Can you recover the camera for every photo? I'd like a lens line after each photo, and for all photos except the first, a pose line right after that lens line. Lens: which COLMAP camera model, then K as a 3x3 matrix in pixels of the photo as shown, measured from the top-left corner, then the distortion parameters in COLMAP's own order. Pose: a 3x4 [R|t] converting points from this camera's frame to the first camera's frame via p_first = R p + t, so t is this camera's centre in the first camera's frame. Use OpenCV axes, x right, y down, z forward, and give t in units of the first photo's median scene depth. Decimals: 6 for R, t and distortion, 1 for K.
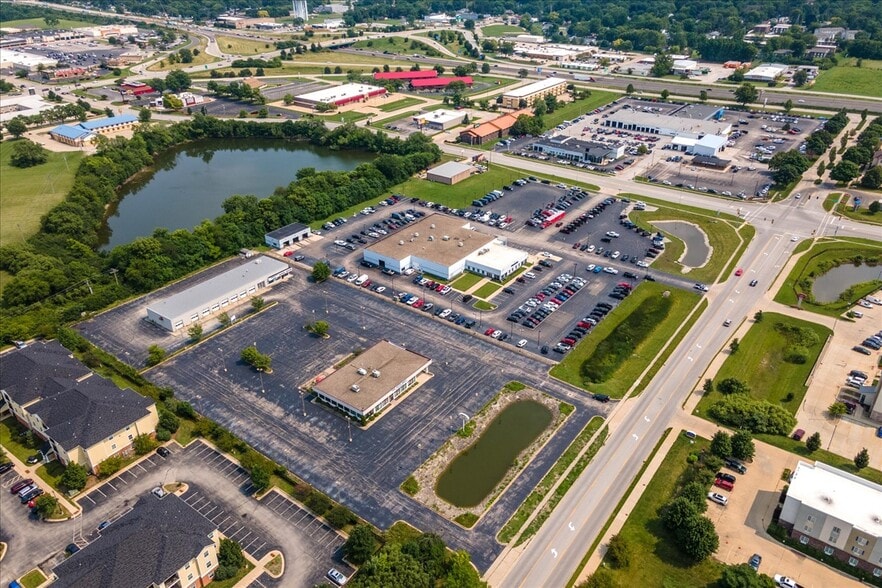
lens RADIAL K [[643.7, 0, 444.8], [0, 643.7, 289.6], [0, 0, 1]] dist [0.029485, 0.072464]
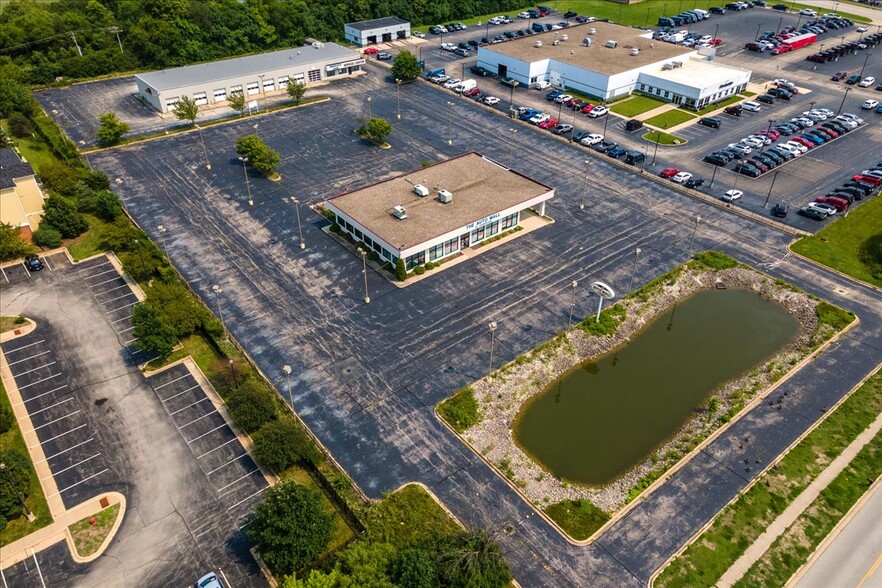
lens RADIAL K [[643.7, 0, 444.8], [0, 643.7, 289.6], [0, 0, 1]] dist [0.029485, 0.072464]
pose [[0.968000, 0.153805, -0.198290, 0.008842], [-0.131266, 0.983778, 0.122270, 0.123919], [0.213879, -0.092329, 0.972487, 0.418509]]
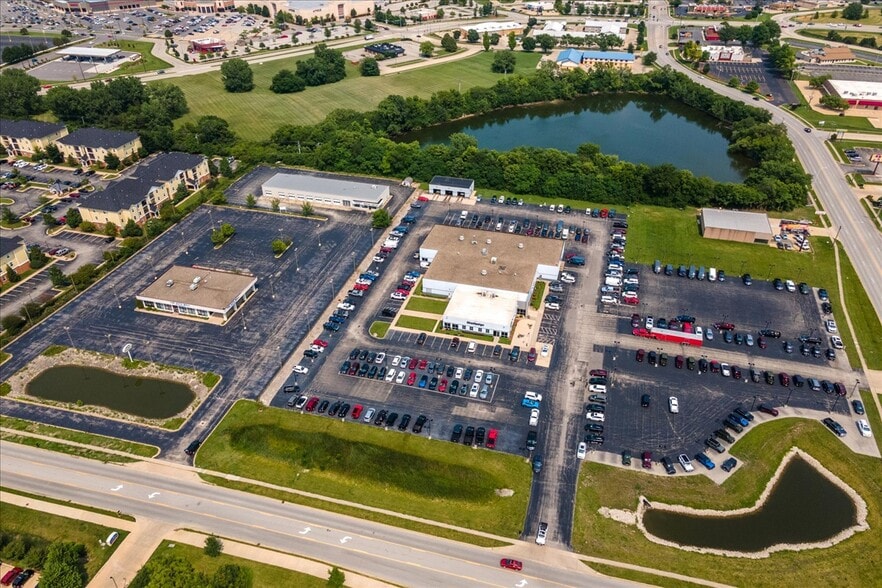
lens RADIAL K [[638.1, 0, 444.7], [0, 638.1, 301.2], [0, 0, 1]] dist [0.021862, 0.063328]
pose [[0.362510, 0.524385, -0.770459, 0.774747], [-0.447631, 0.823059, 0.349570, -0.361610], [0.817443, 0.218159, 0.533098, 0.682206]]
